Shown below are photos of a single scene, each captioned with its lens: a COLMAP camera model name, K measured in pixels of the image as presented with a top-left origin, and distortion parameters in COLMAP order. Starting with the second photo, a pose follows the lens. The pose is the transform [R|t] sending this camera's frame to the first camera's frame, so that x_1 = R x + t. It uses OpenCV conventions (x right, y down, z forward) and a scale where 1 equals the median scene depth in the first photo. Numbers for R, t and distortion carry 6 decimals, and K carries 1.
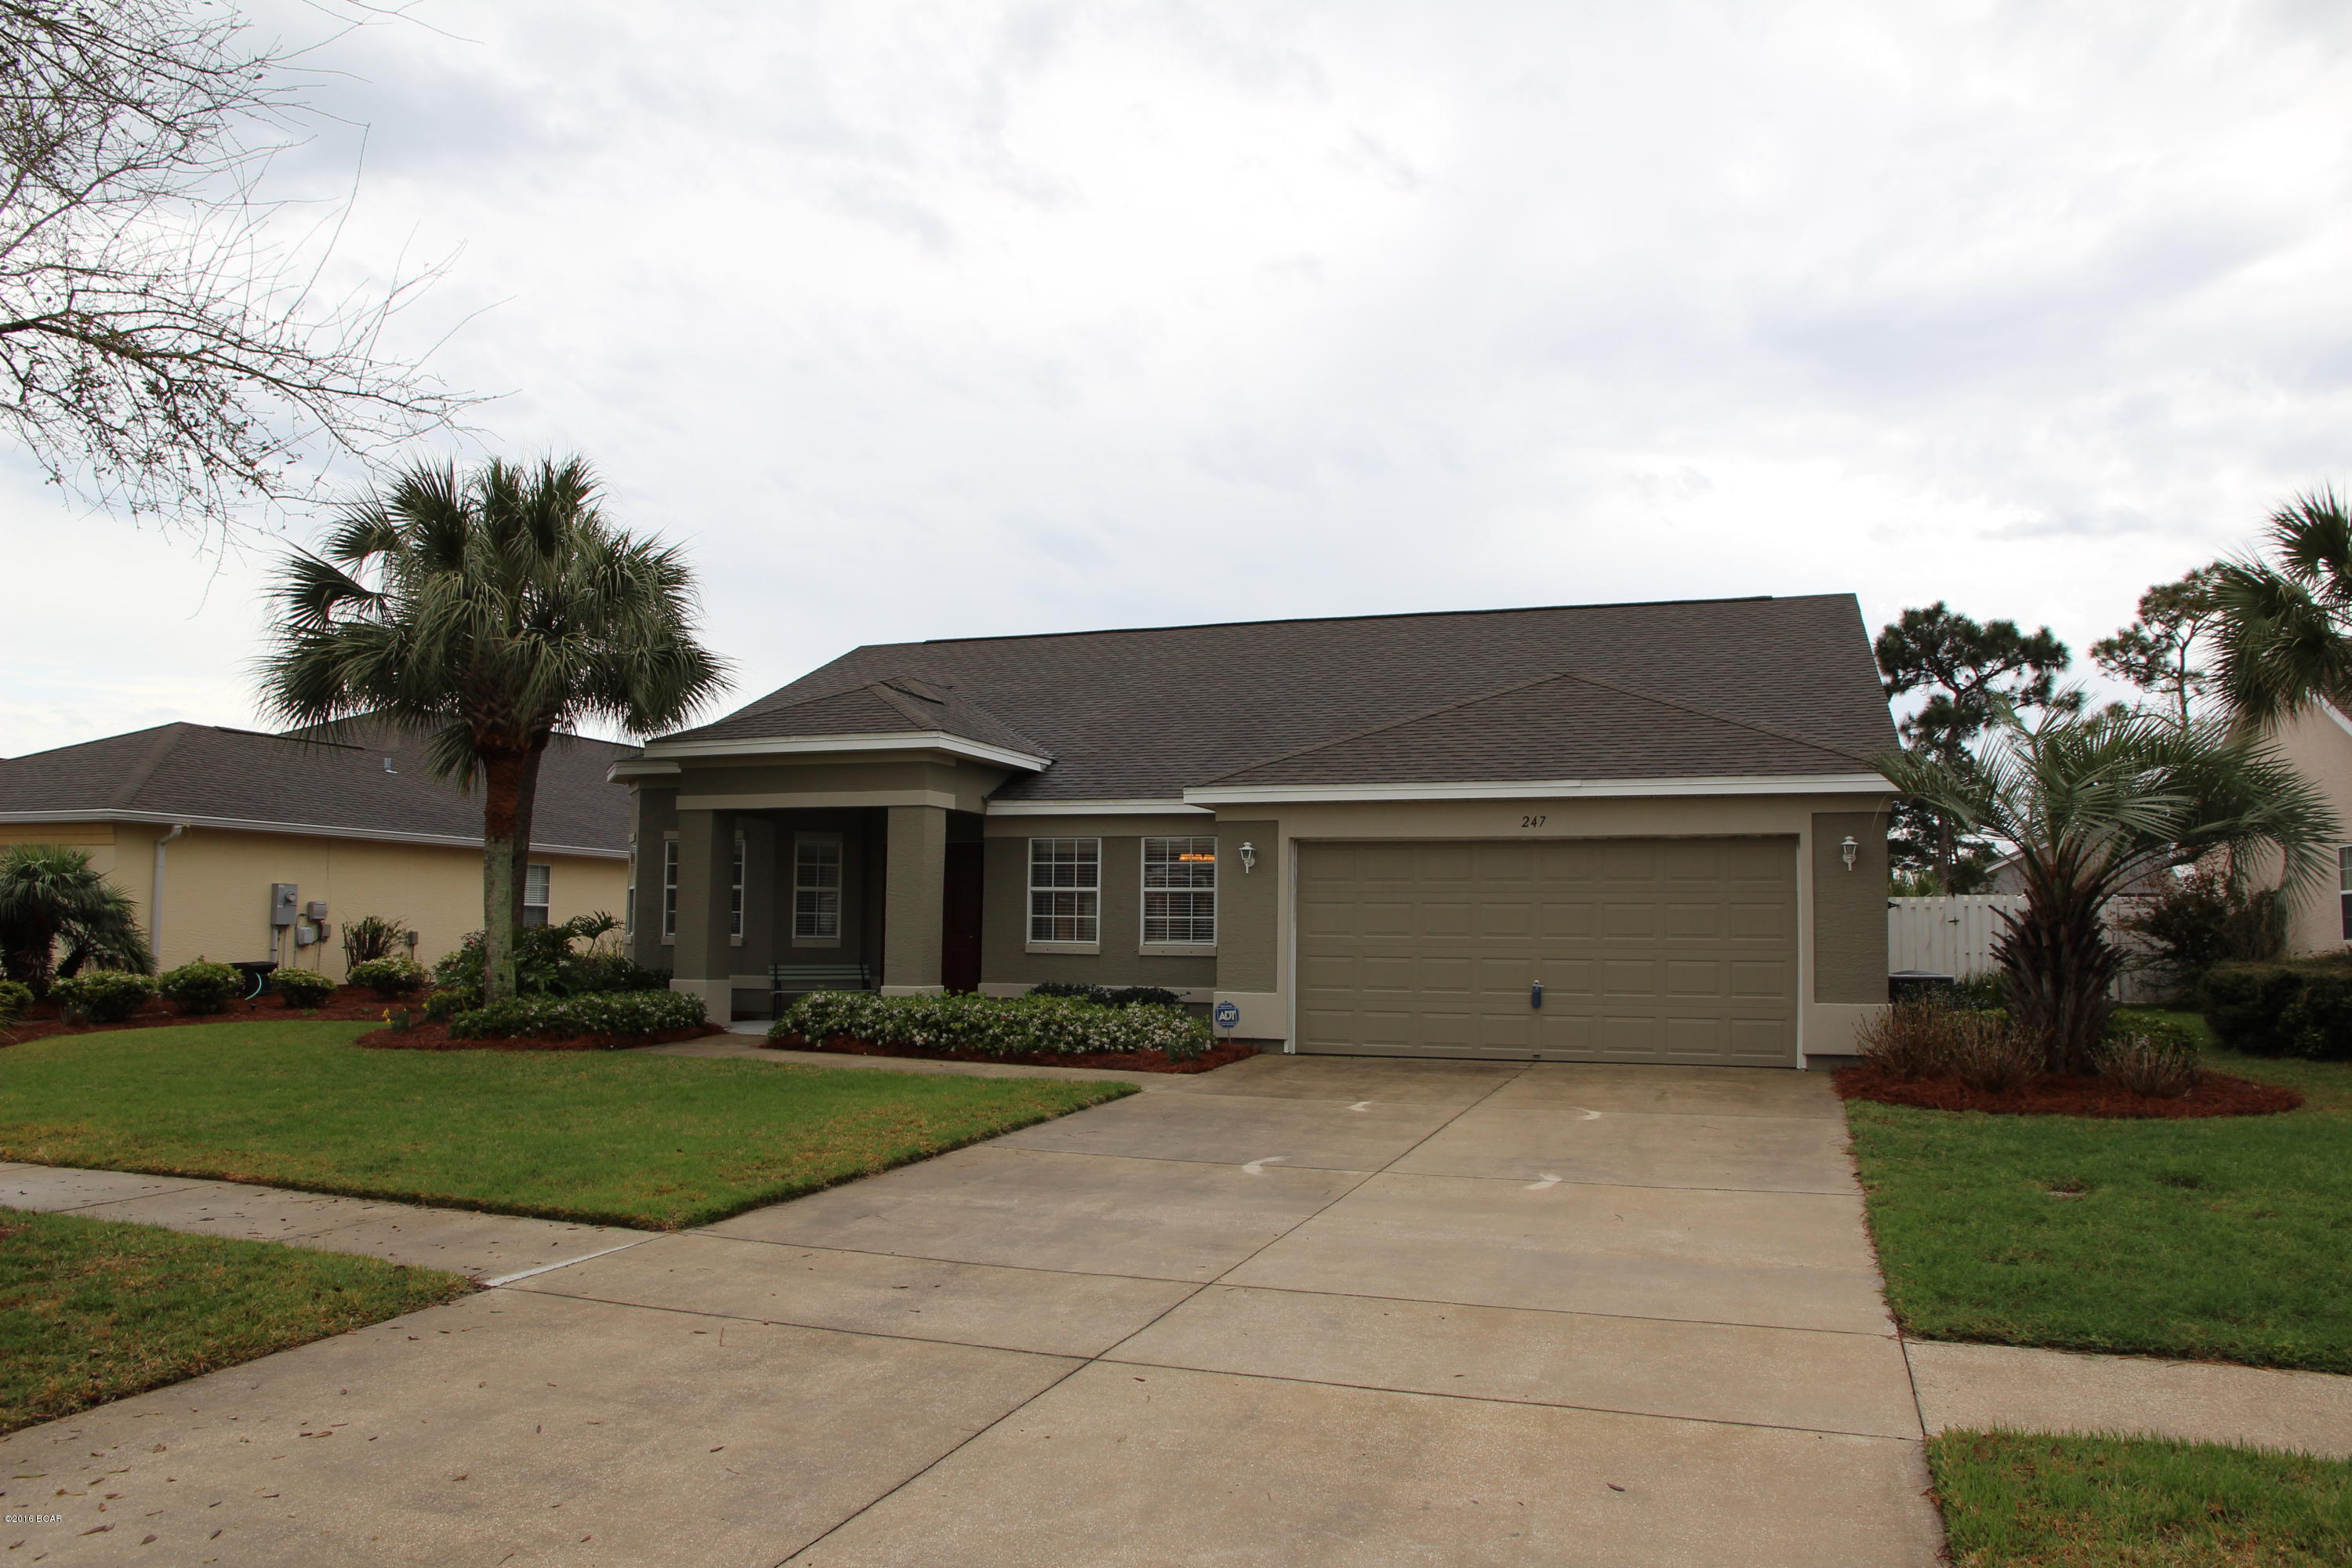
lens RADIAL K [[1623.6, 0, 1176.0], [0, 1623.6, 784.0], [0, 0, 1]] dist [-0.085195, 0.002944]
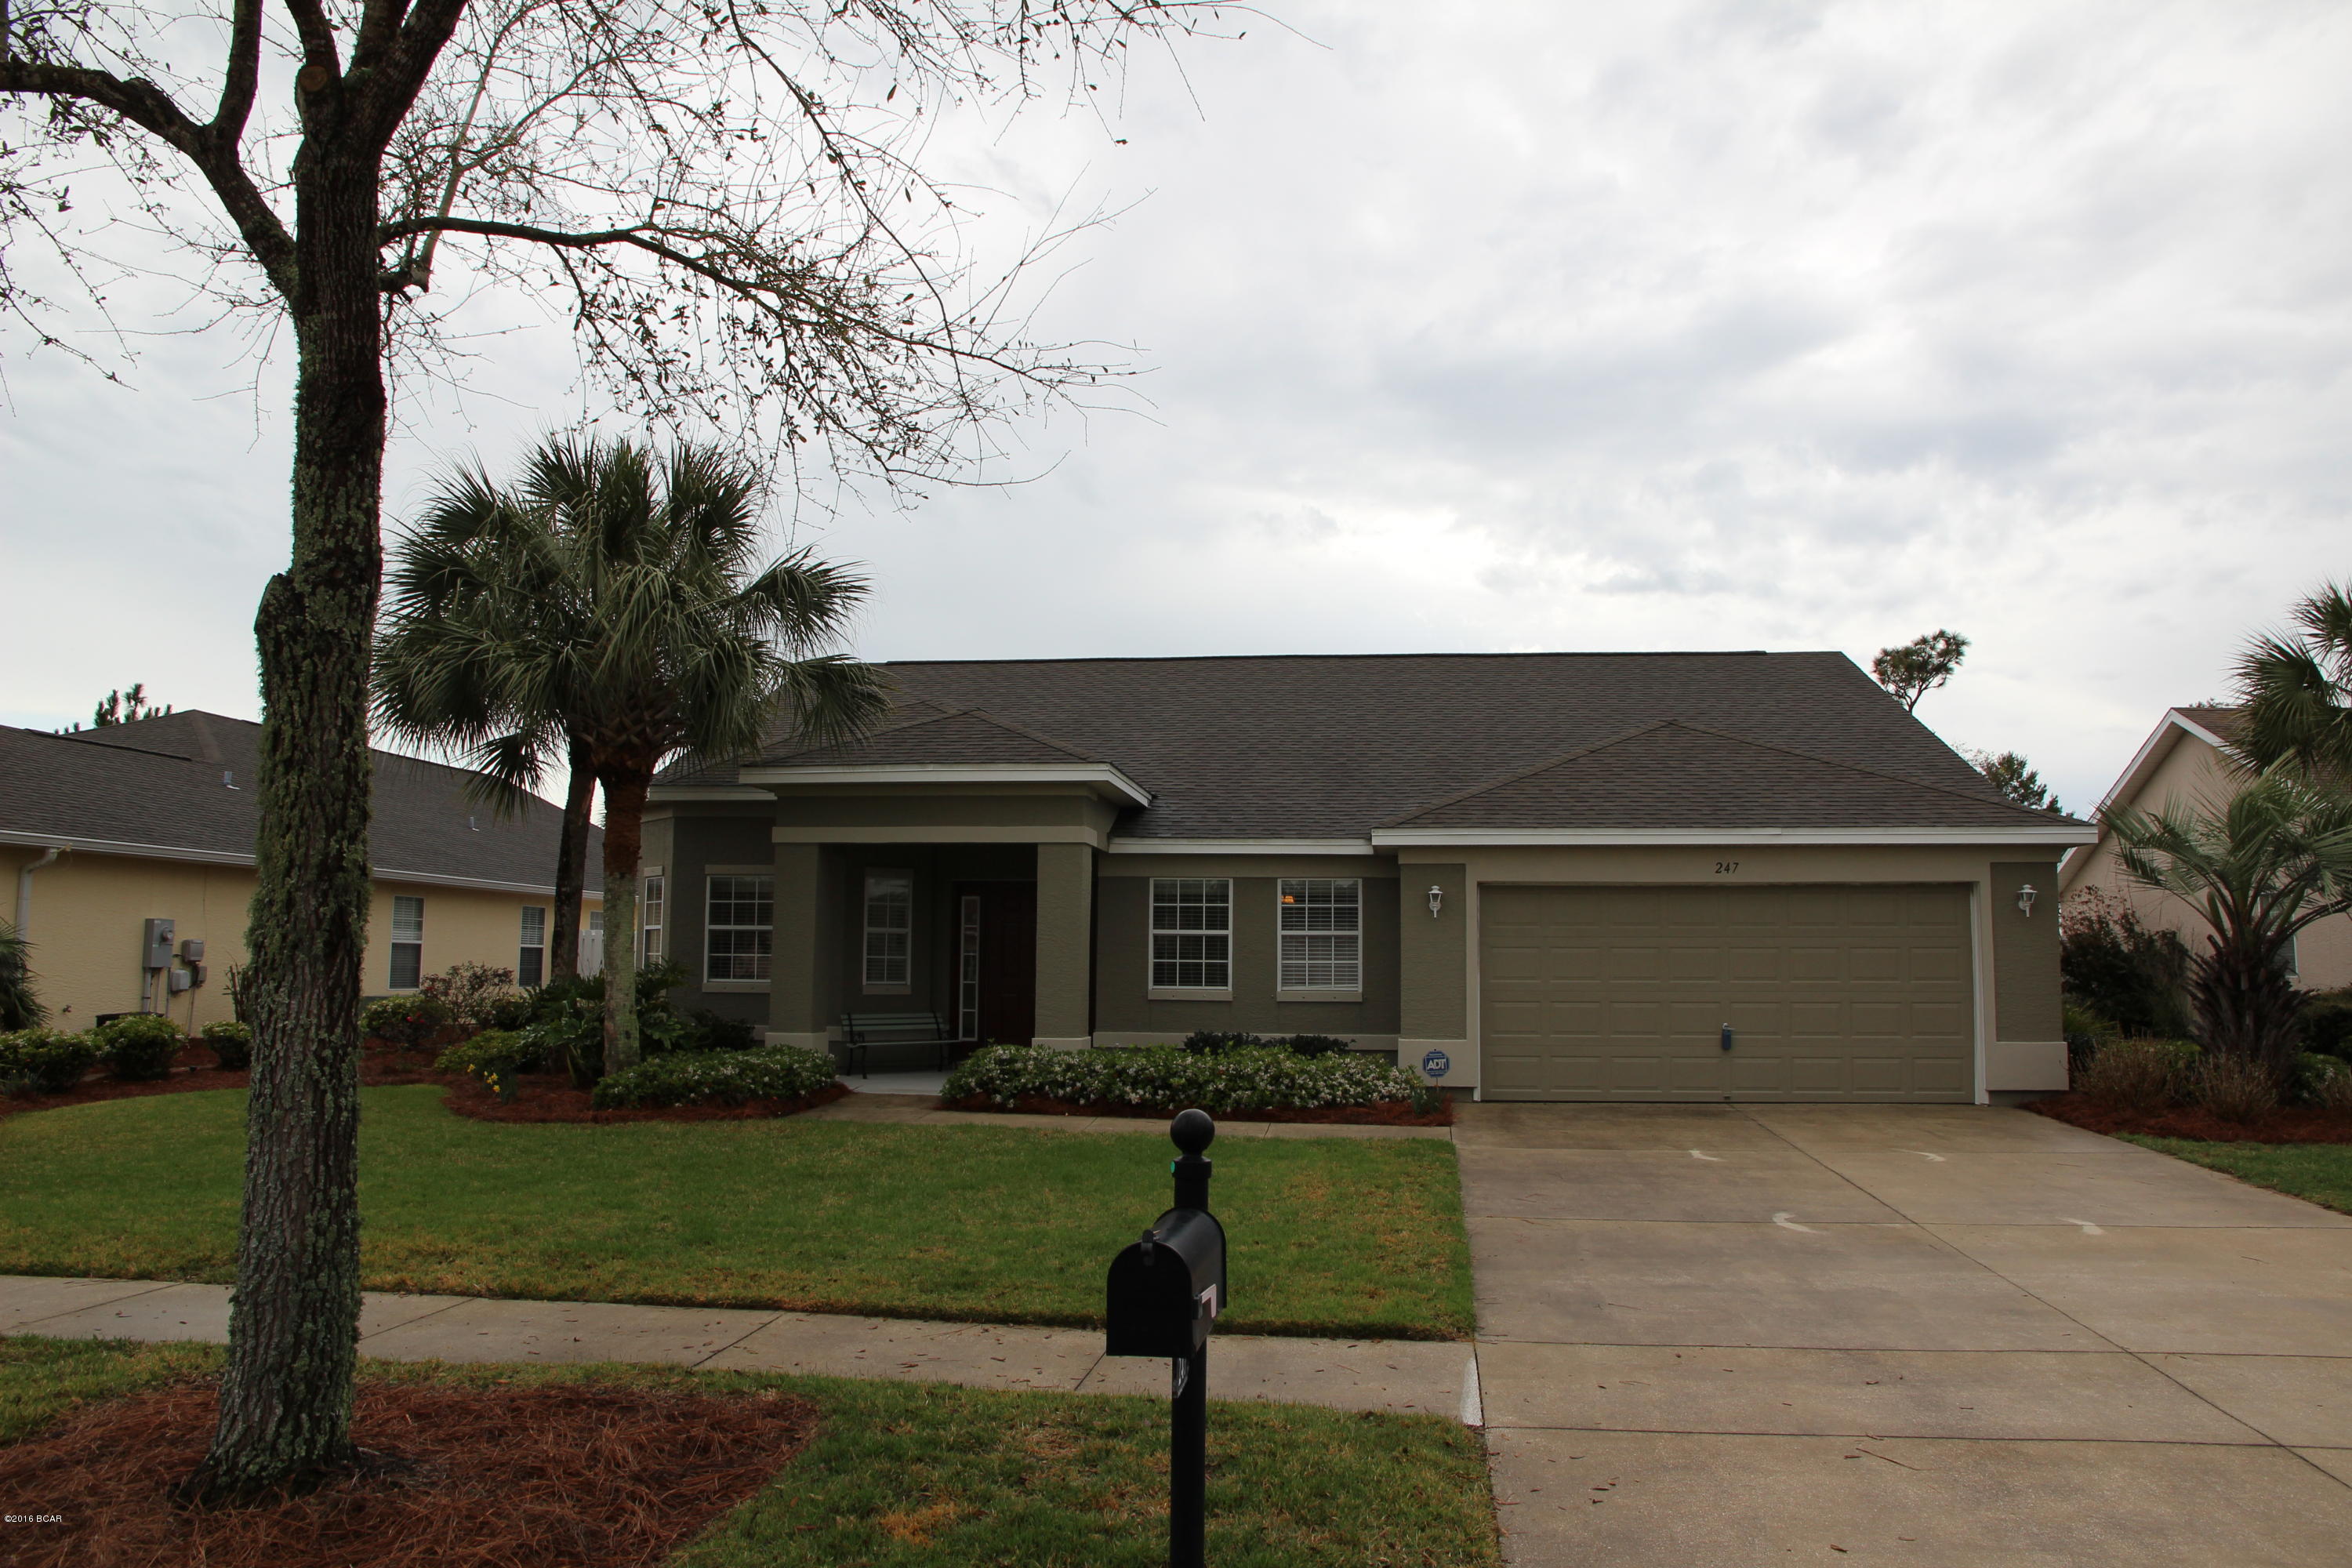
lens RADIAL K [[1632.2, 0, 1203.2], [0, 1632.2, 783.5], [0, 0, 1]] dist [-0.117053, 0.089985]
pose [[0.973136, 0.022432, 0.229137, -0.301825], [-0.018184, 0.999622, -0.020635, -0.002564], [-0.229514, 0.015914, 0.973175, 0.074952]]
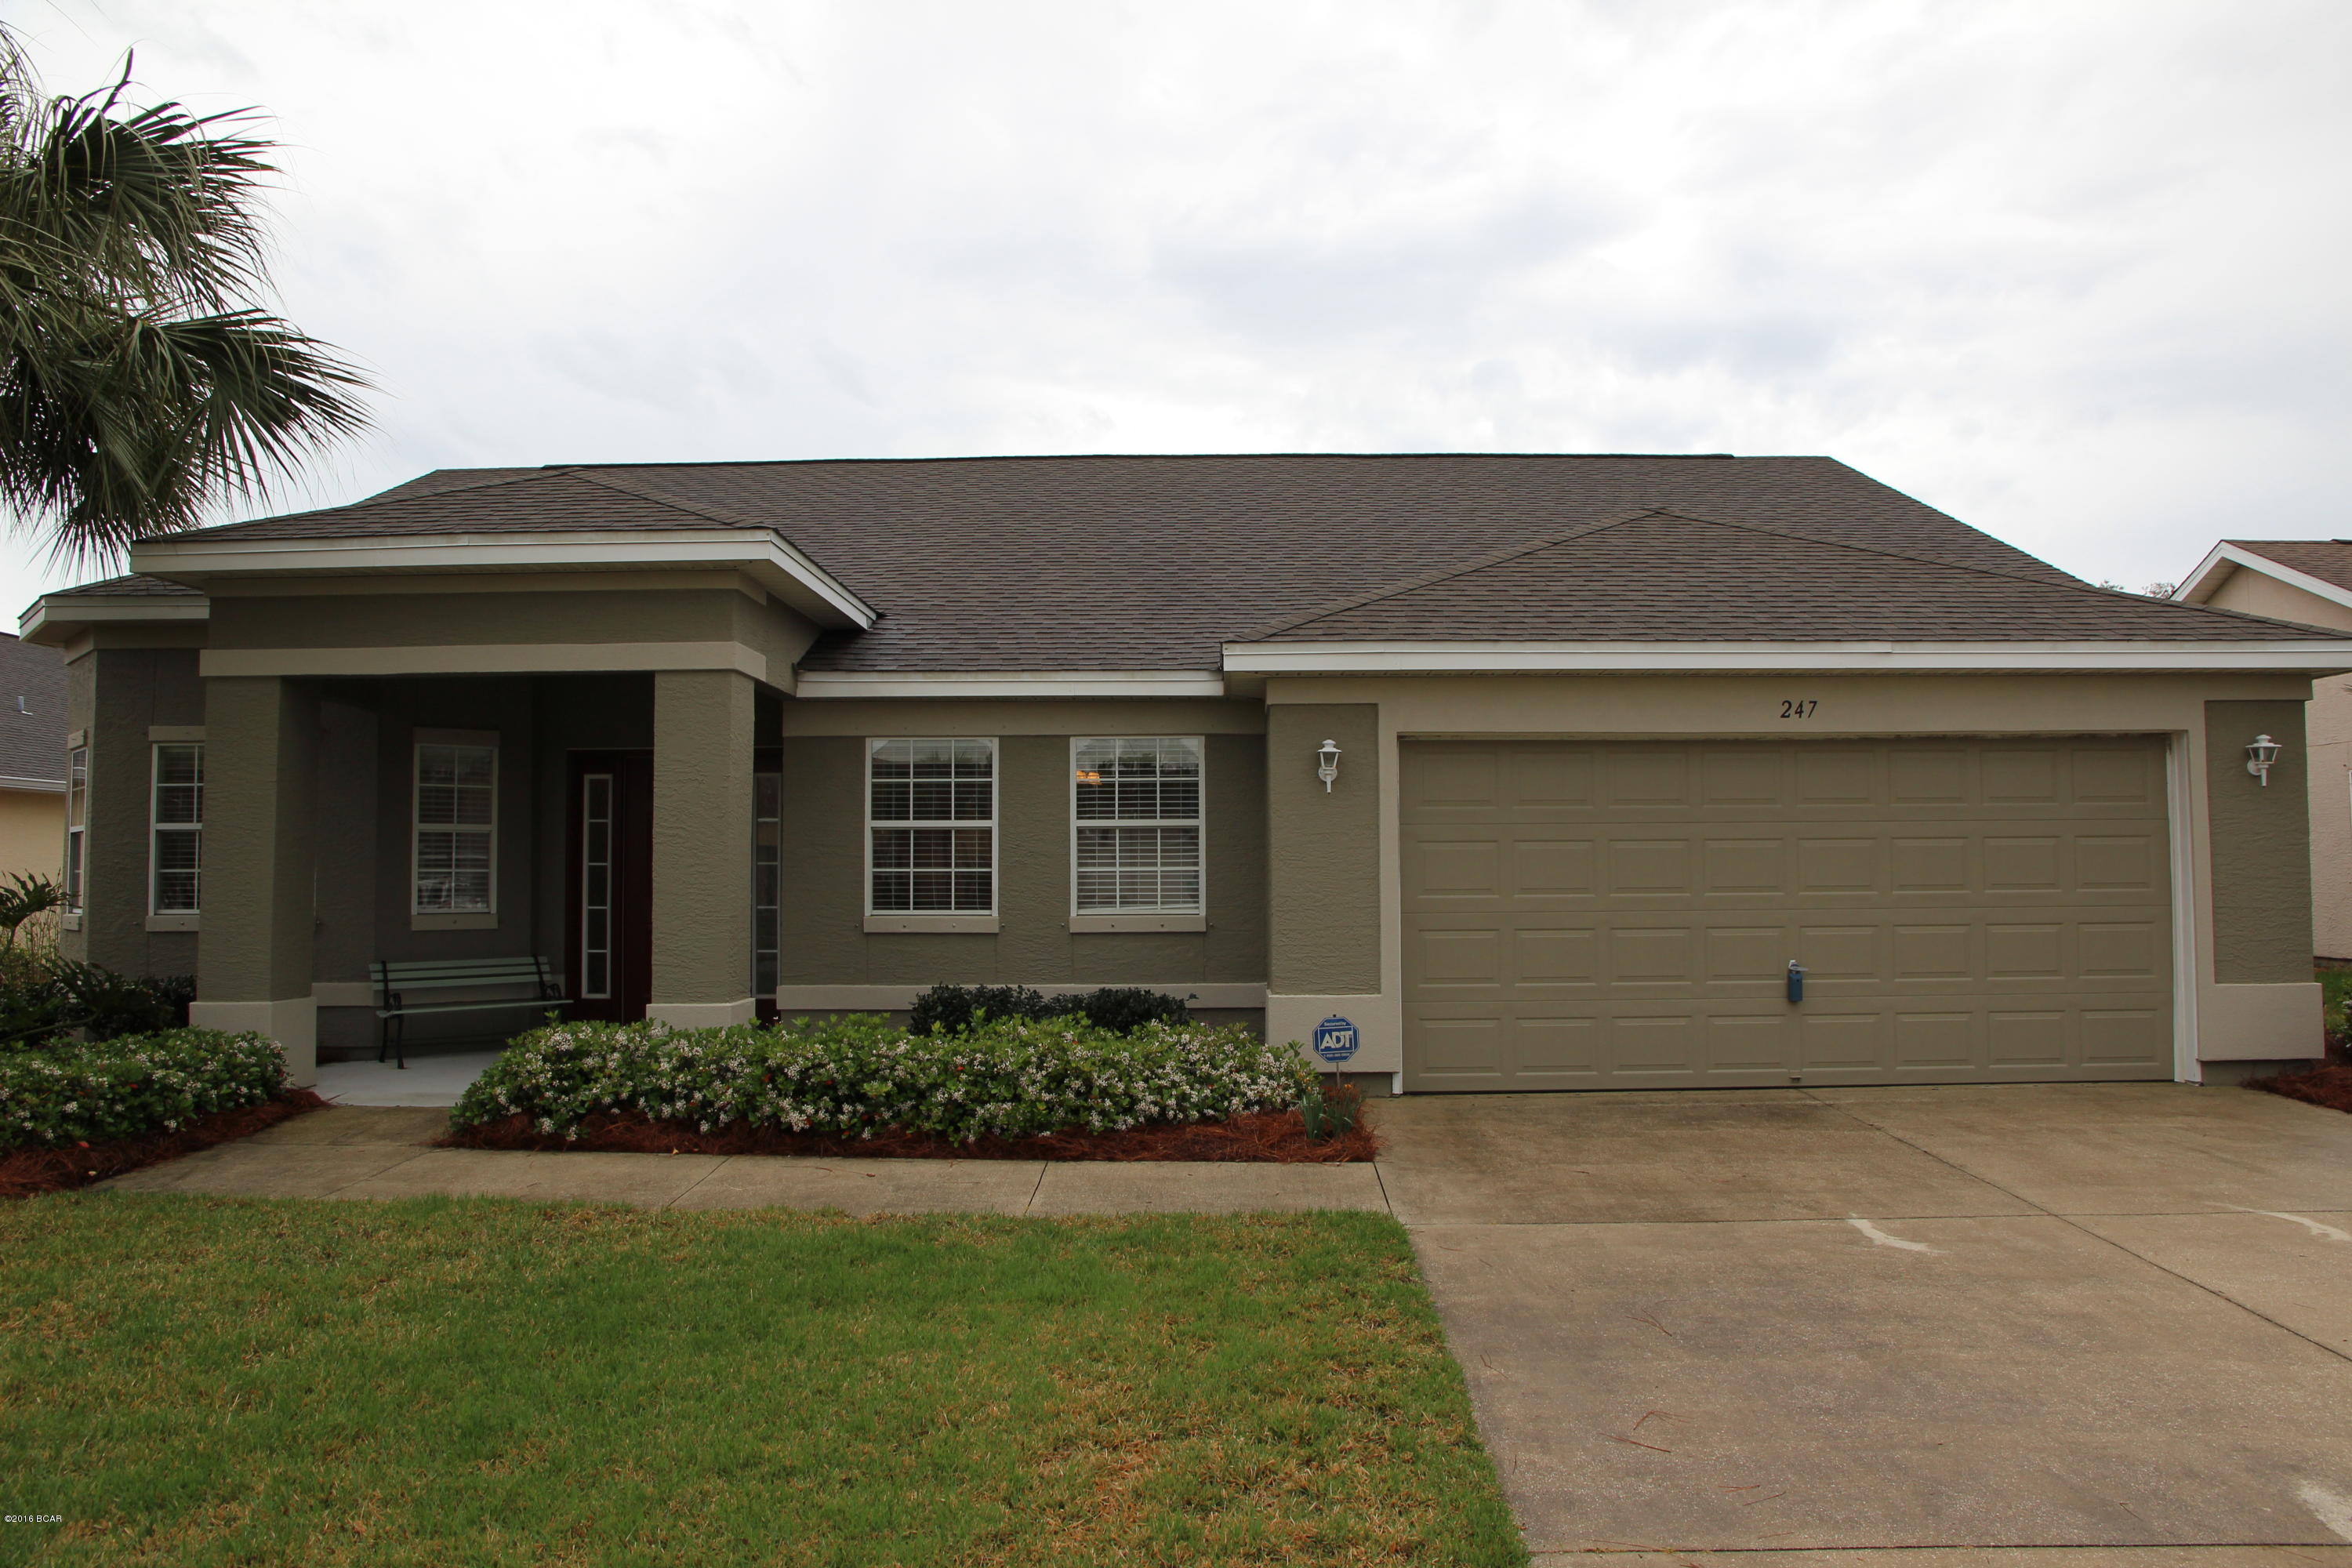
lens RADIAL K [[1632.2, 0, 1203.2], [0, 1632.2, 783.5], [0, 0, 1]] dist [-0.117053, 0.089985]
pose [[0.943144, 0.002651, 0.332374, -0.185033], [-0.013733, 0.999425, 0.030997, 0.032412], [-0.332101, -0.033799, 0.942638, 0.436606]]
